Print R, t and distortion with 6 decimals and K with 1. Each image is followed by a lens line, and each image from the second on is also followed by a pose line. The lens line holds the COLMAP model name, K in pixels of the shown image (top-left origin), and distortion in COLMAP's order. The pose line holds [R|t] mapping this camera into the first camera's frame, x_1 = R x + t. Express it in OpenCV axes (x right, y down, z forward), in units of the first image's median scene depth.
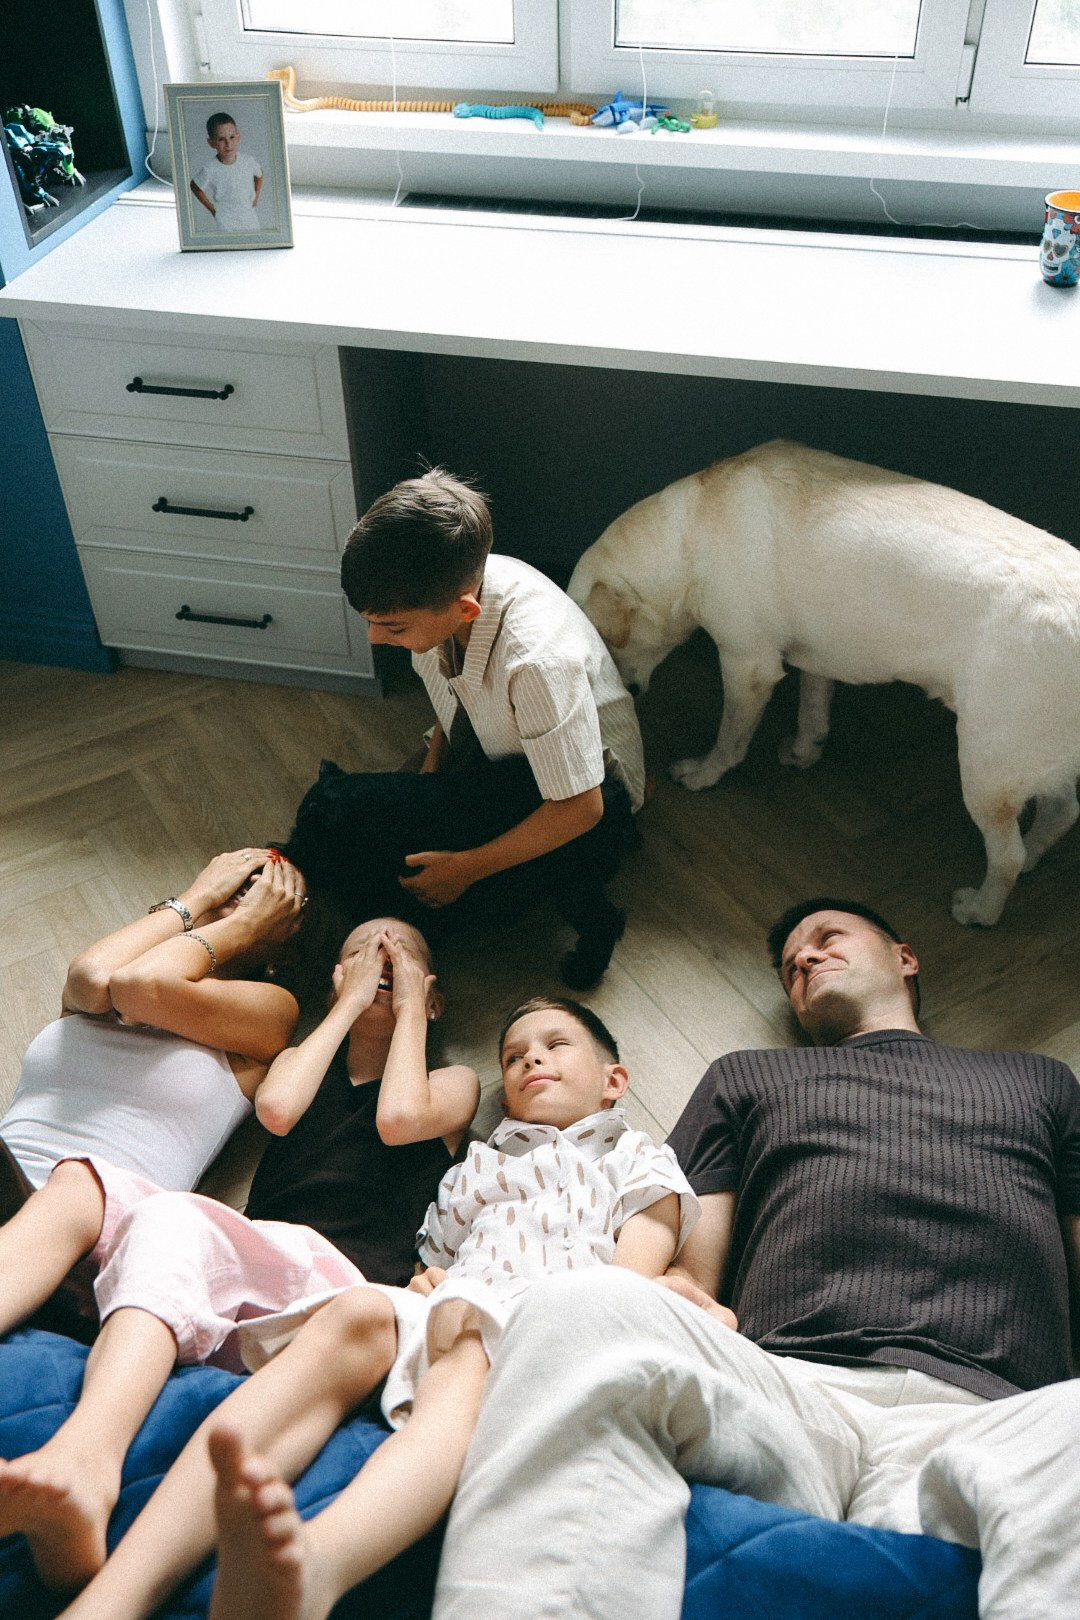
lens RADIAL K [[1574.3, 0, 540.0], [0, 1574.3, 810.0], [0, 0, 1]] dist [0.069290, -0.011671]
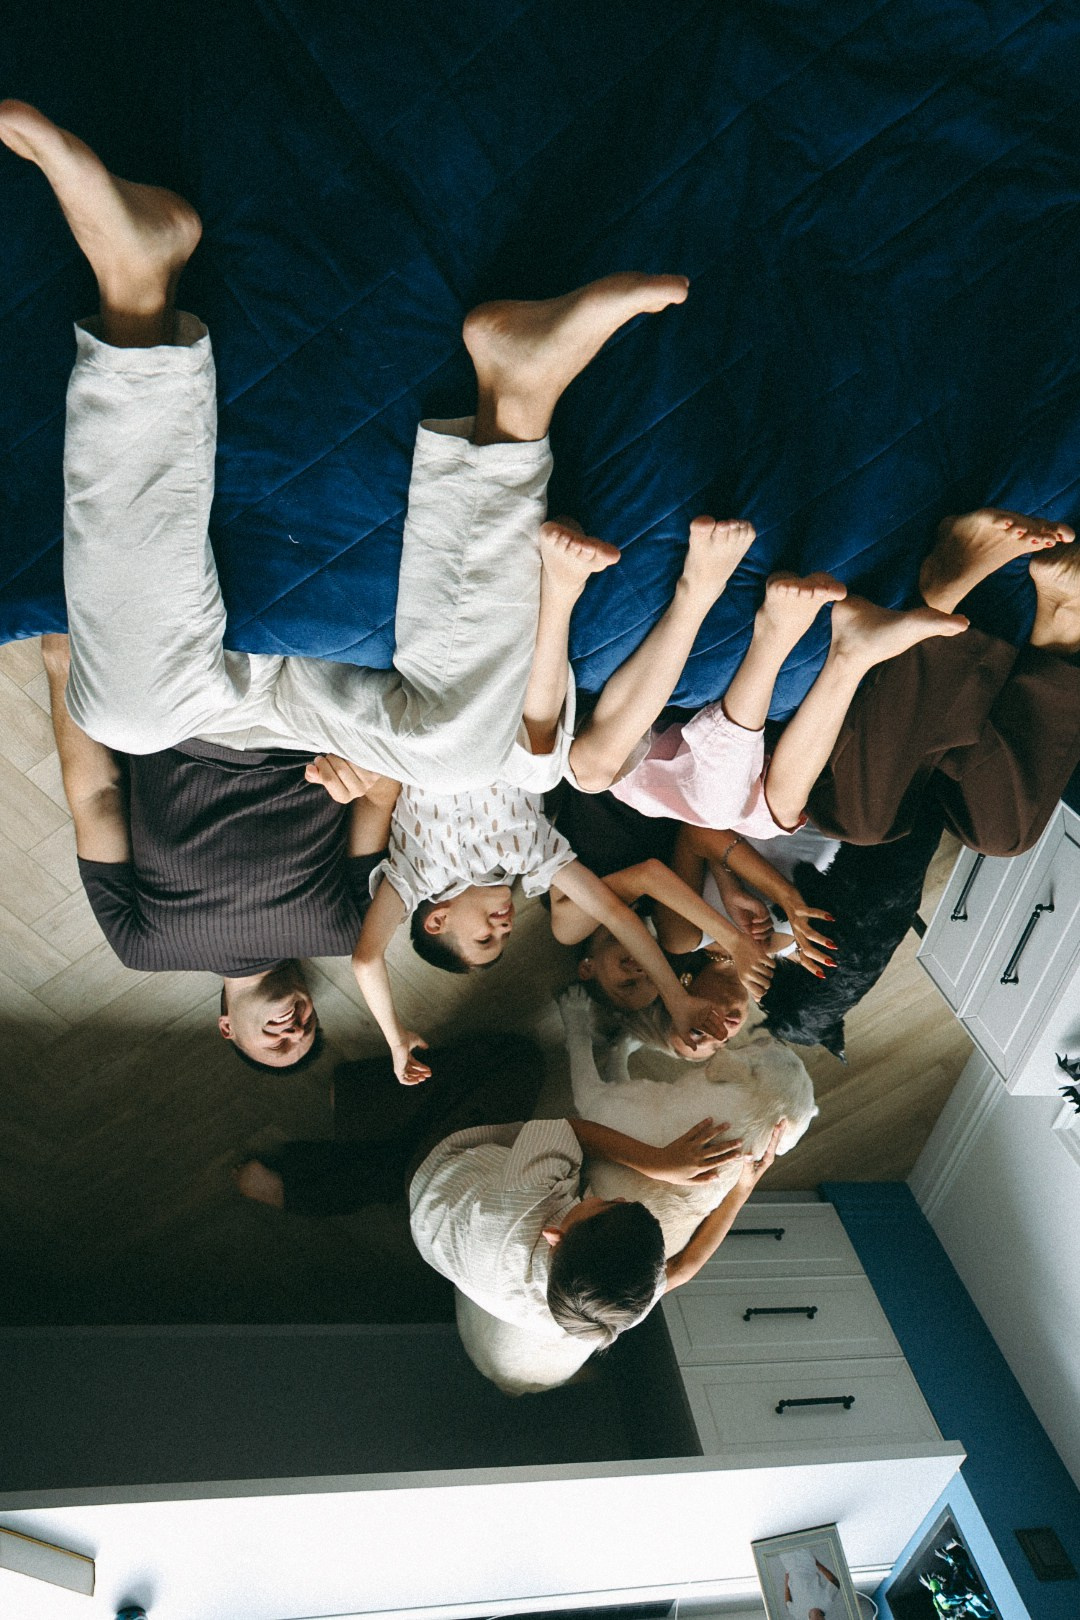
lens RADIAL K [[1249.6, 0, 540.0], [0, 1249.6, 810.0], [0, 0, 1]] dist [-0.001807, 0.119060]
pose [[-0.989060, 0.102974, -0.105629, 0.071439], [-0.128553, -0.952872, 0.274790, -0.066798], [-0.072354, 0.285362, 0.955685, -0.147496]]
